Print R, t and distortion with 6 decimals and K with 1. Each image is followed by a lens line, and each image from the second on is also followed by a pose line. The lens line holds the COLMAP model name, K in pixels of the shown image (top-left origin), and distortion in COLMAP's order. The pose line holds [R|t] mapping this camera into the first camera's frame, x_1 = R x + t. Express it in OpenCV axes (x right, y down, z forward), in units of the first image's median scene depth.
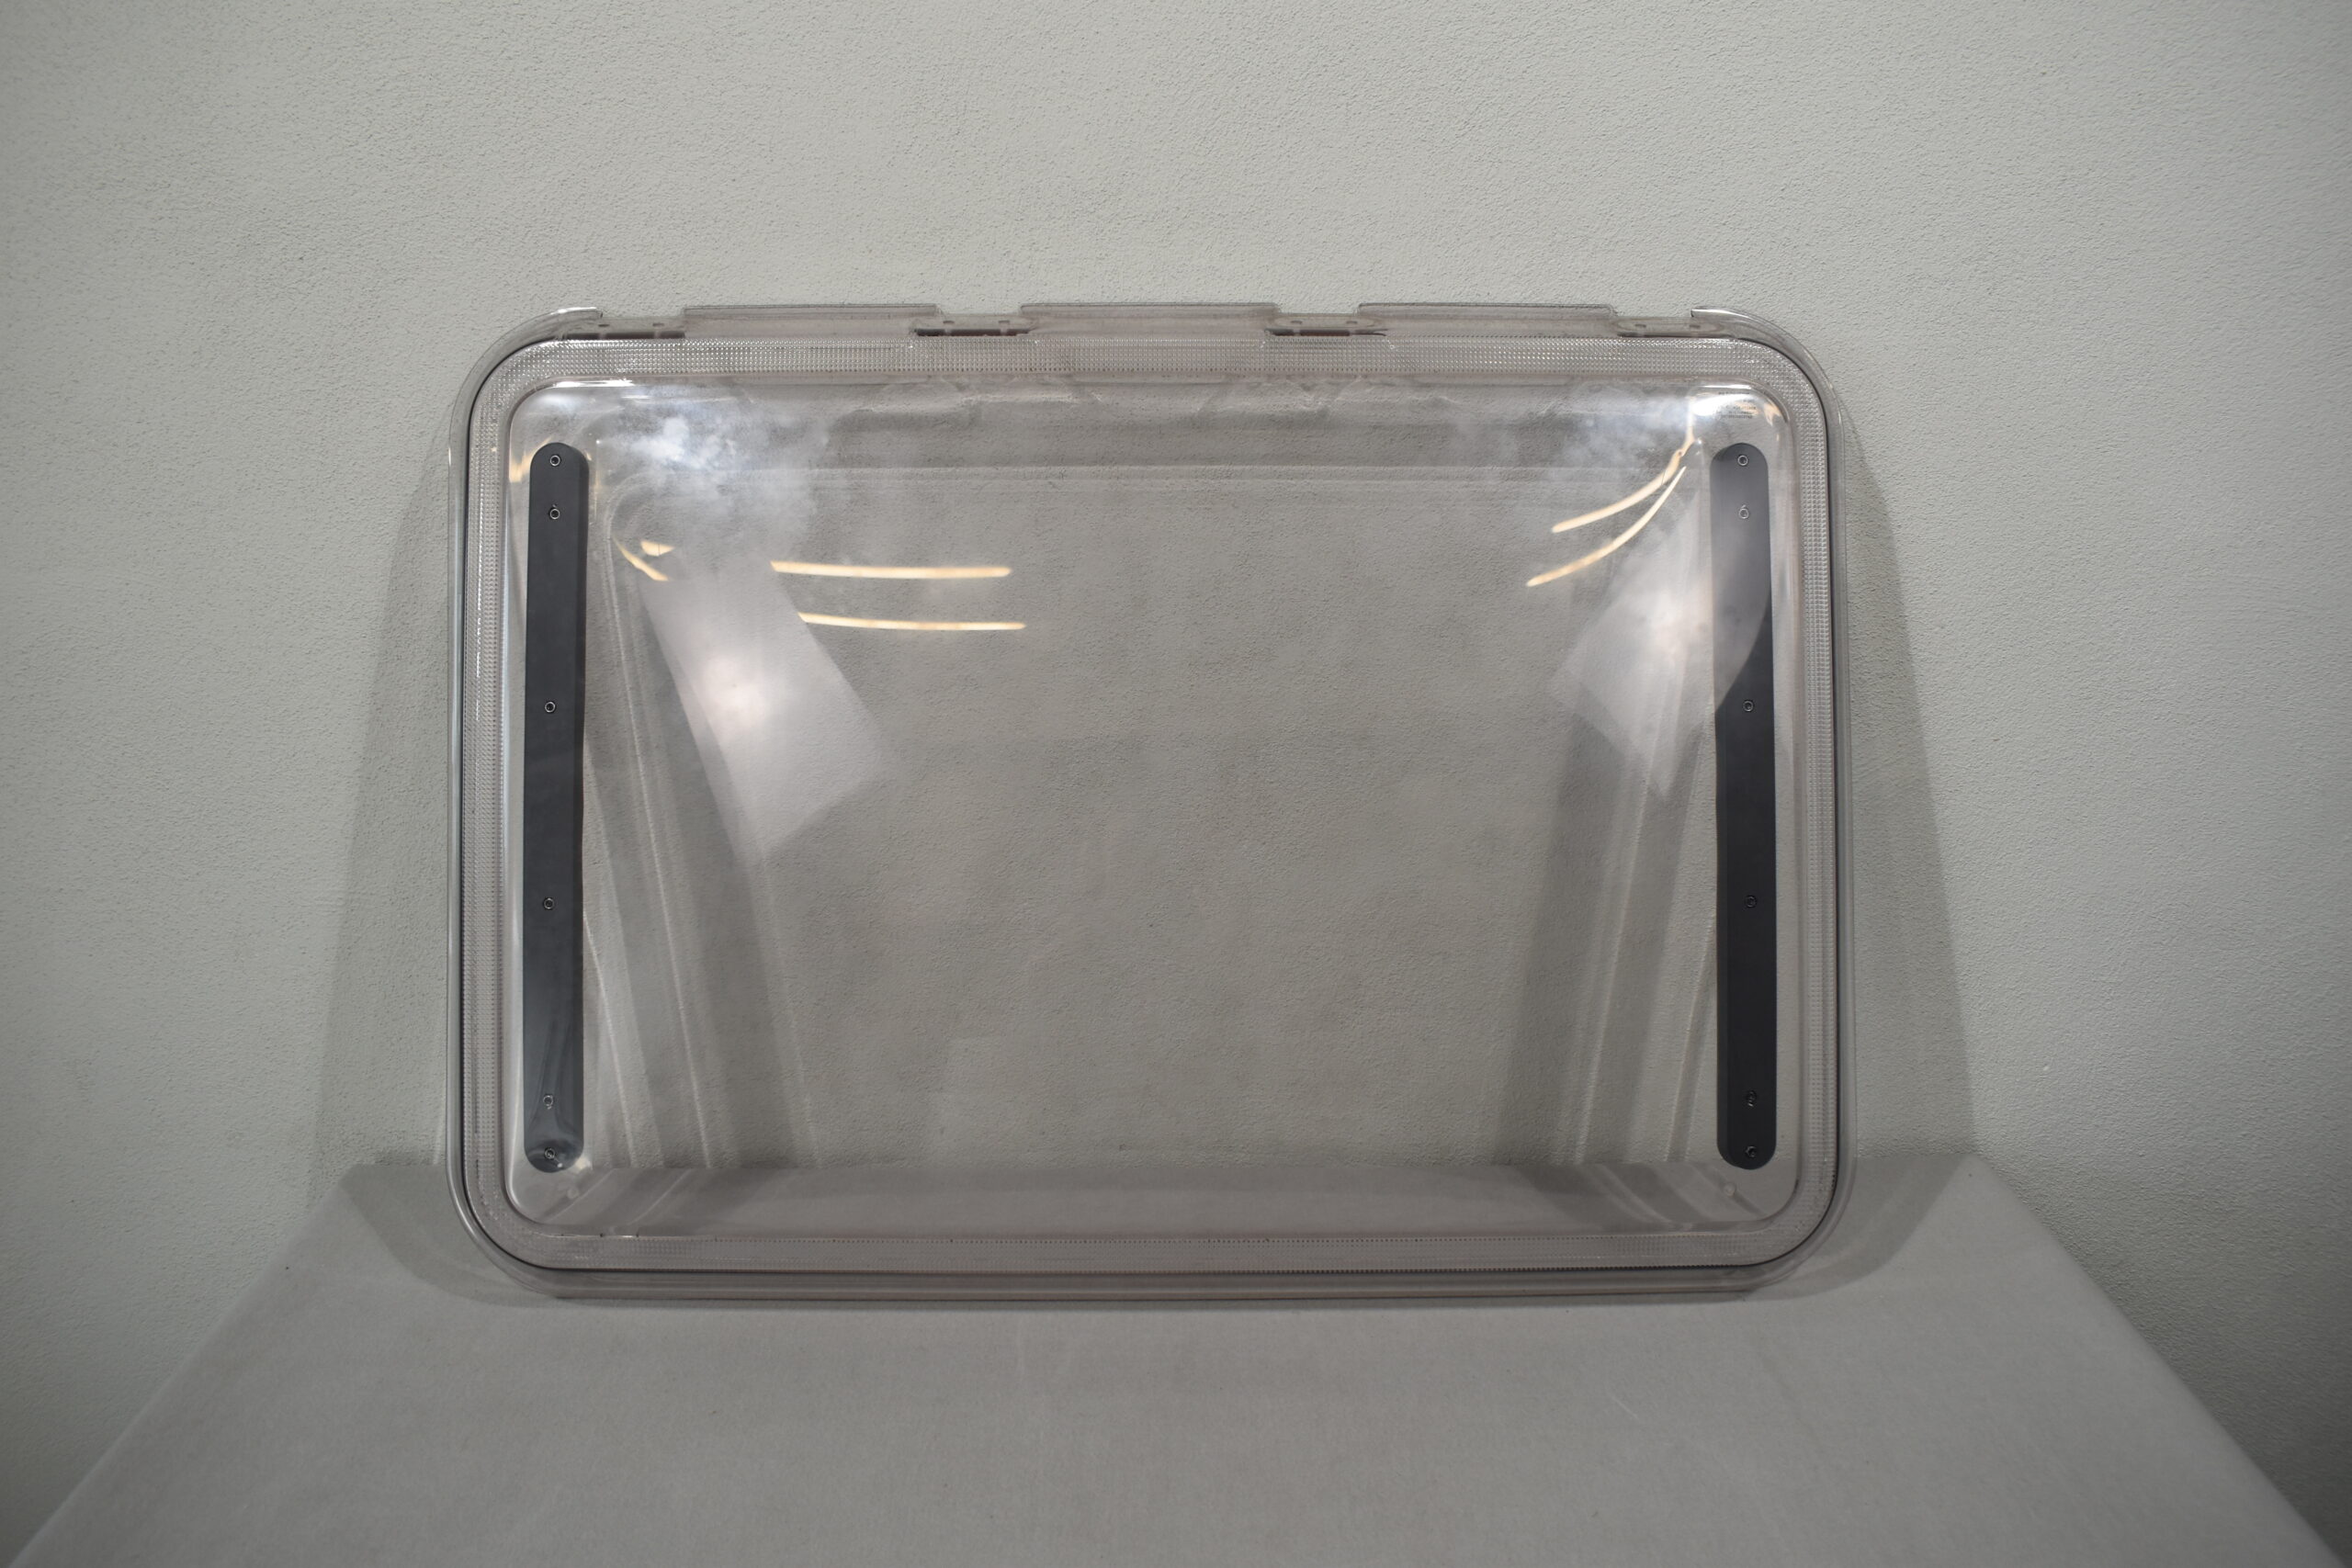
lens RADIAL K [[1777.0, 0, 1169.7], [0, 1777.0, 785.2], [0, 0, 1]] dist [-0.098710, 0.012380]
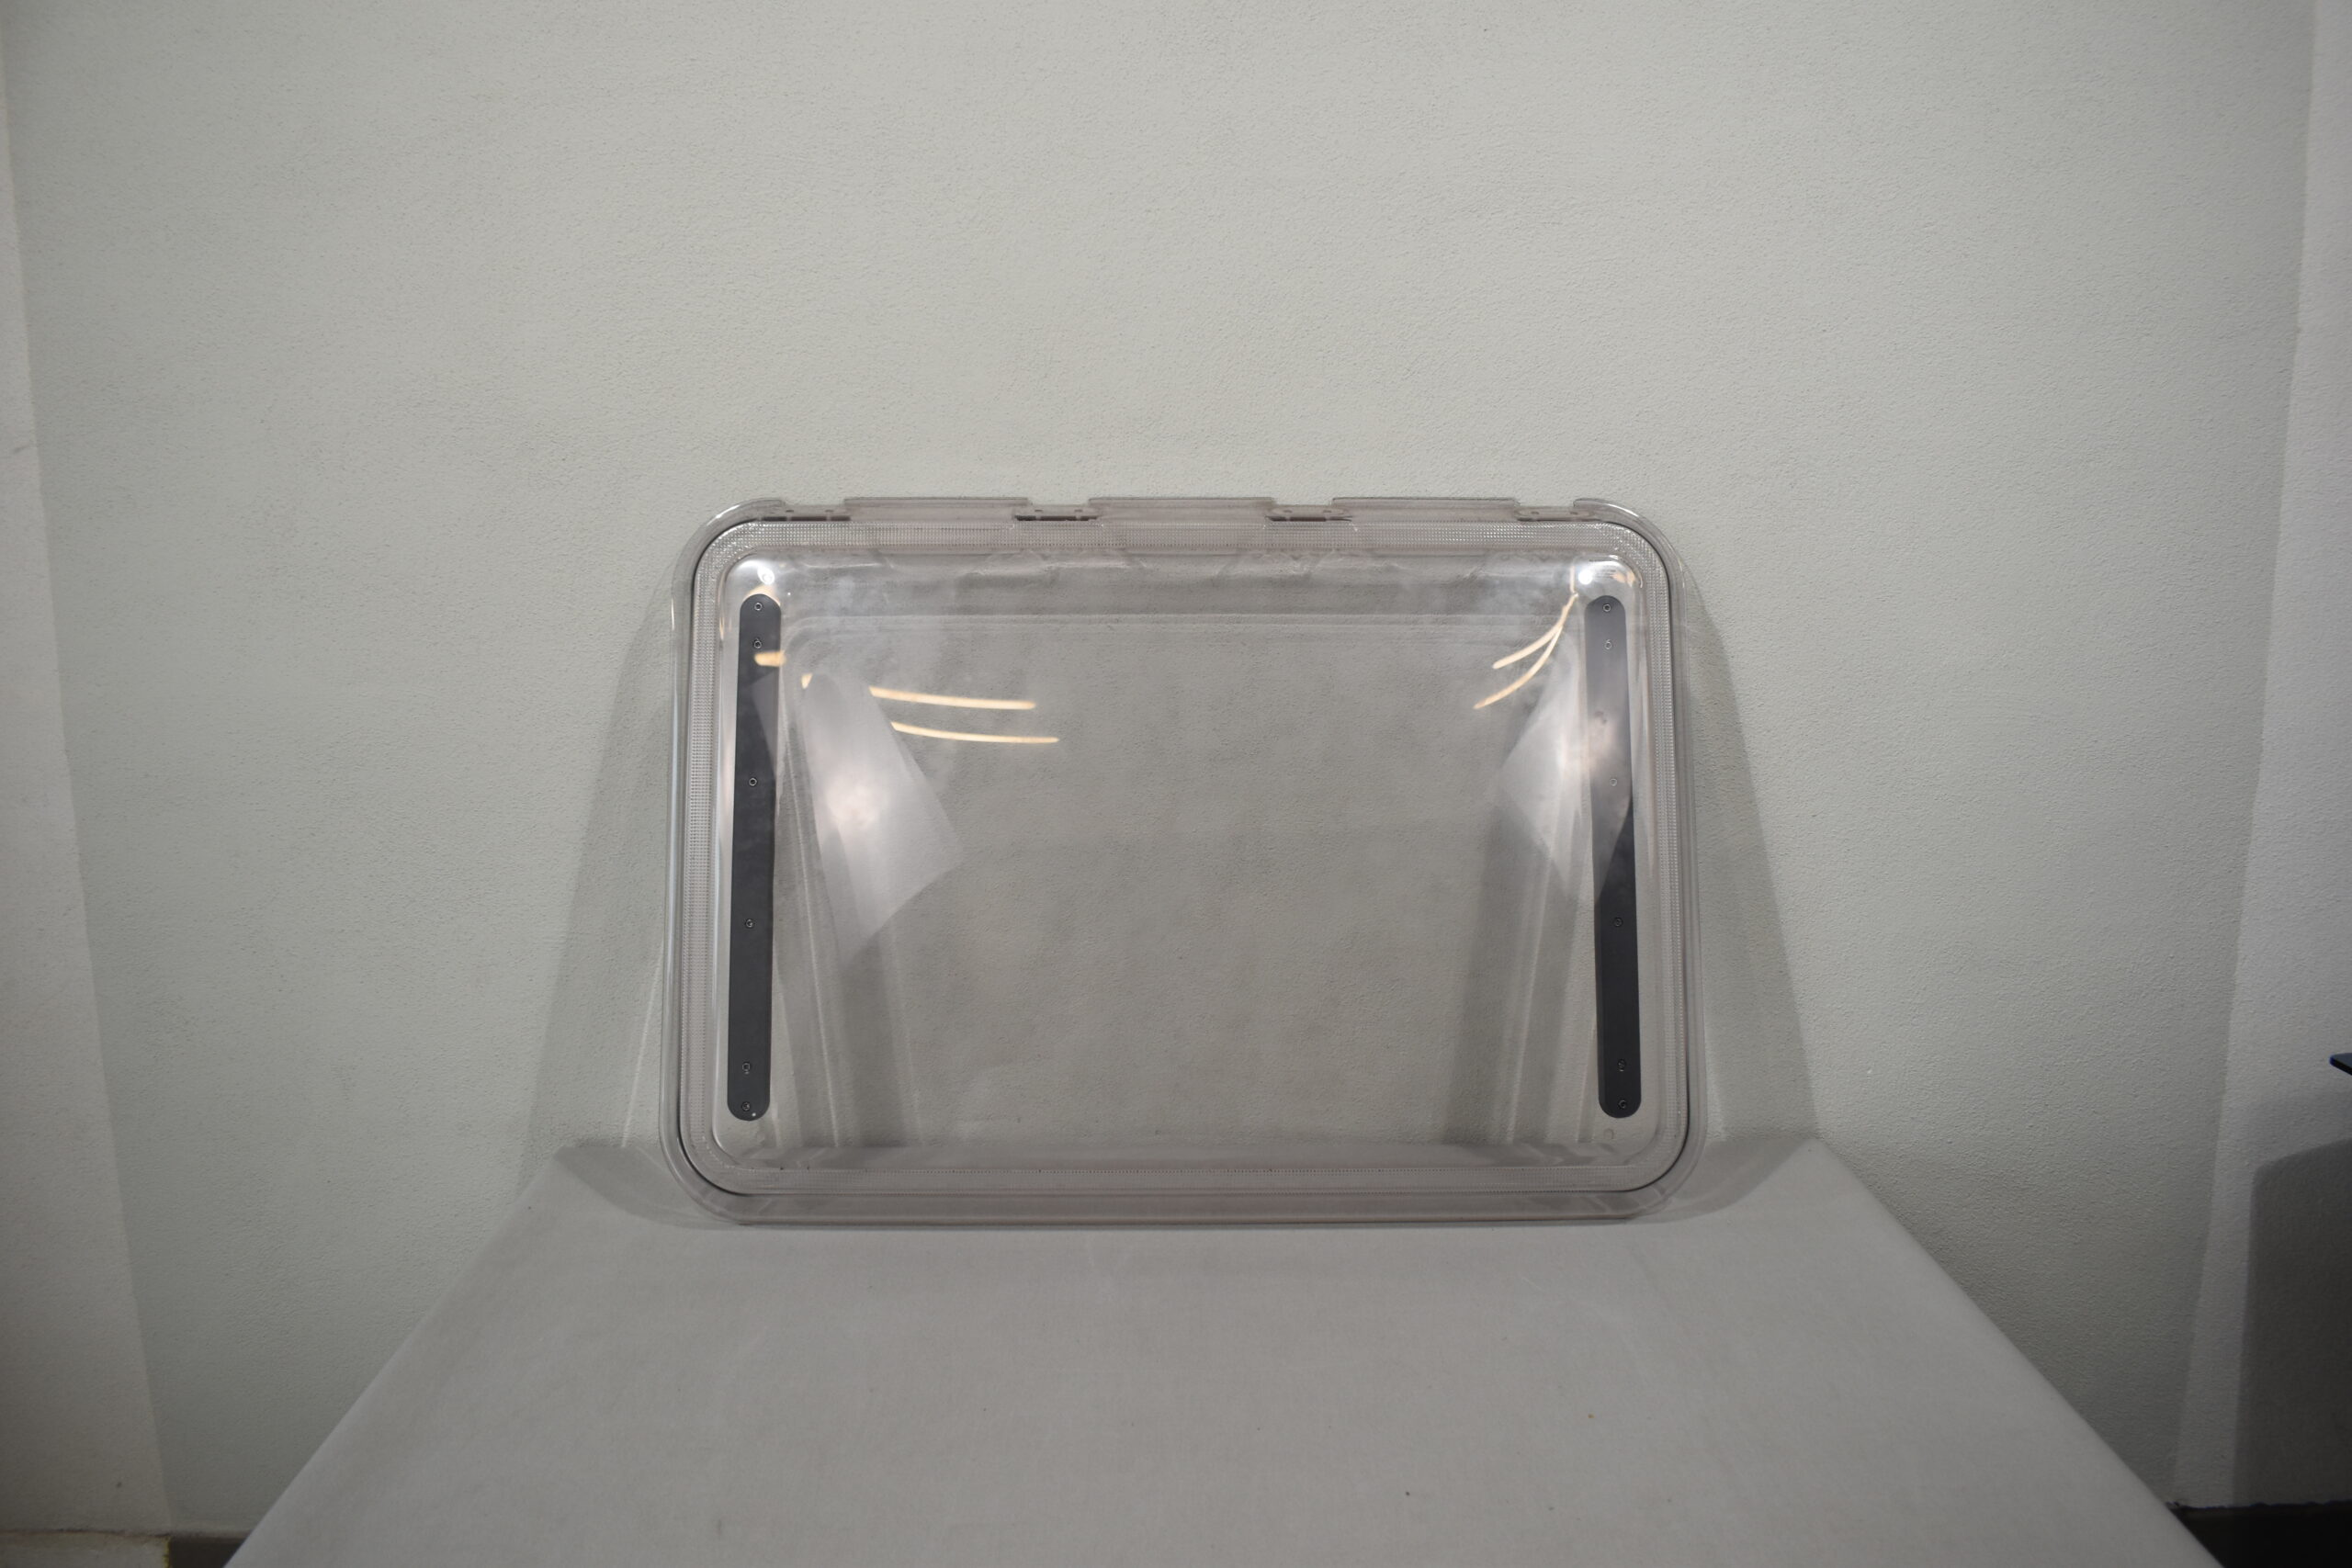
lens RADIAL K [[1777.0, 0, 1169.7], [0, 1777.0, 785.2], [0, 0, 1]] dist [-0.098710, 0.012380]
pose [[0.999993, 0.000426, 0.003786, -0.025977], [-0.000069, 0.995577, -0.093948, 0.082374], [-0.003809, 0.093948, 0.995570, -0.363554]]
